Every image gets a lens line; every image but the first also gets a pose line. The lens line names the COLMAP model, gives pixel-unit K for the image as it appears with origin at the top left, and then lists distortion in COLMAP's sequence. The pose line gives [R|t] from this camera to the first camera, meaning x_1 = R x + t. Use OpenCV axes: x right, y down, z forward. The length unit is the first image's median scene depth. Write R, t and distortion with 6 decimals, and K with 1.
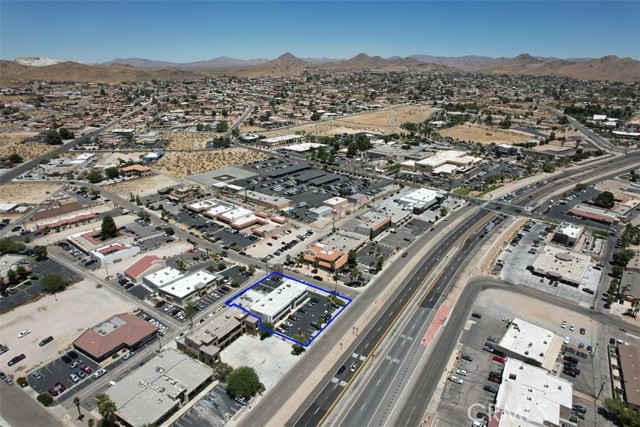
lens RADIAL K [[410.1, 0, 321.5], [0, 410.1, 213.3], [0, 0, 1]] dist [-0.073150, 0.063204]
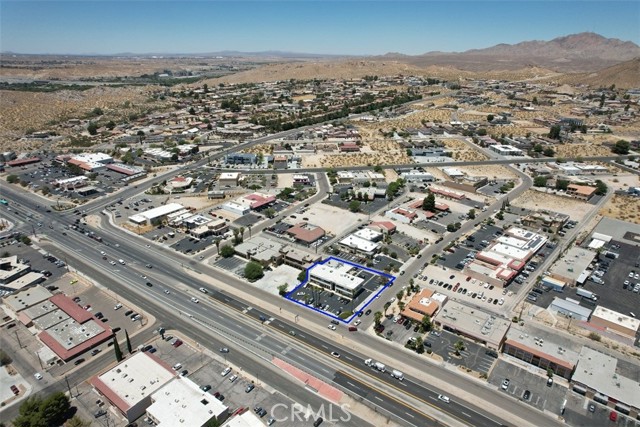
lens RADIAL K [[410.1, 0, 321.7], [0, 410.1, 211.1], [0, 0, 1]] dist [-0.073150, 0.063204]
pose [[-0.082036, 0.356748, -0.930592, 0.710191], [-0.351542, 0.863365, 0.361967, -0.286893], [0.932571, 0.356836, 0.054585, 0.598092]]
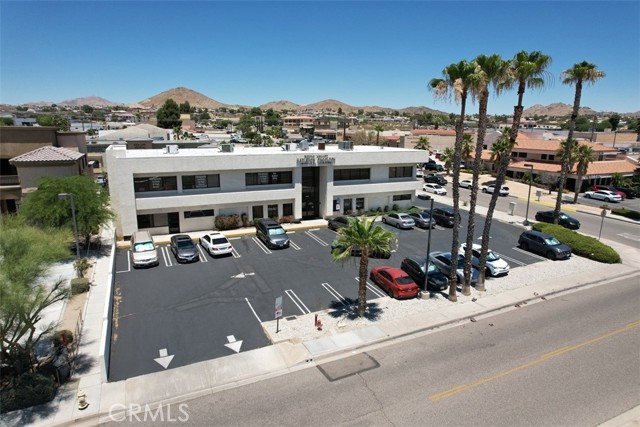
lens RADIAL K [[410.1, 0, 320.8], [0, 410.1, 213.6], [0, 0, 1]] dist [-0.073150, 0.063204]
pose [[0.829267, 0.119663, -0.545891, 0.035566], [-0.196763, 0.976778, -0.084787, 0.182746], [0.523068, 0.177722, 0.833555, 0.603054]]
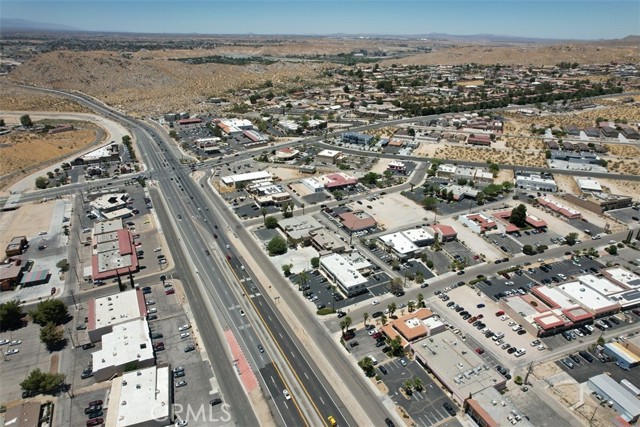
lens RADIAL K [[410.1, 0, 321.7], [0, 410.1, 211.4], [0, 0, 1]] dist [-0.073150, 0.063204]
pose [[-0.523789, 0.334445, -0.783448, 0.556734], [-0.304577, 0.785379, 0.538900, -0.376165], [0.795536, 0.520890, -0.309509, 0.887233]]
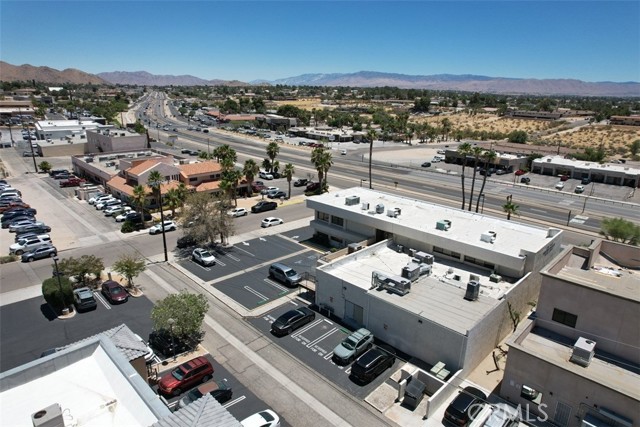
lens RADIAL K [[410.1, 0, 320.0], [0, 410.1, 213.9], [0, 0, 1]] dist [-0.073150, 0.063204]
pose [[0.238850, -0.285952, 0.927999, -0.275180], [0.320900, 0.925212, 0.202500, 0.089761], [-0.916501, 0.249428, 0.312749, 0.707911]]
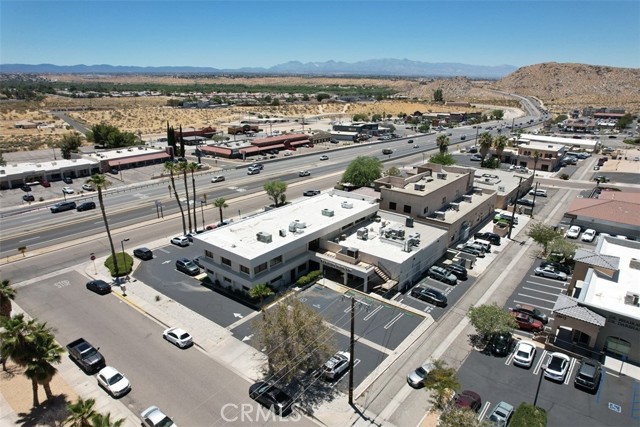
lens RADIAL K [[410.1, 0, 320.2], [0, 410.1, 215.7], [0, 0, 1]] dist [-0.073150, 0.063204]
pose [[-0.991655, -0.058716, 0.114770, -0.120064], [0.026467, 0.778567, 0.627003, -0.005978], [-0.126171, 0.624809, -0.770516, 0.907861]]
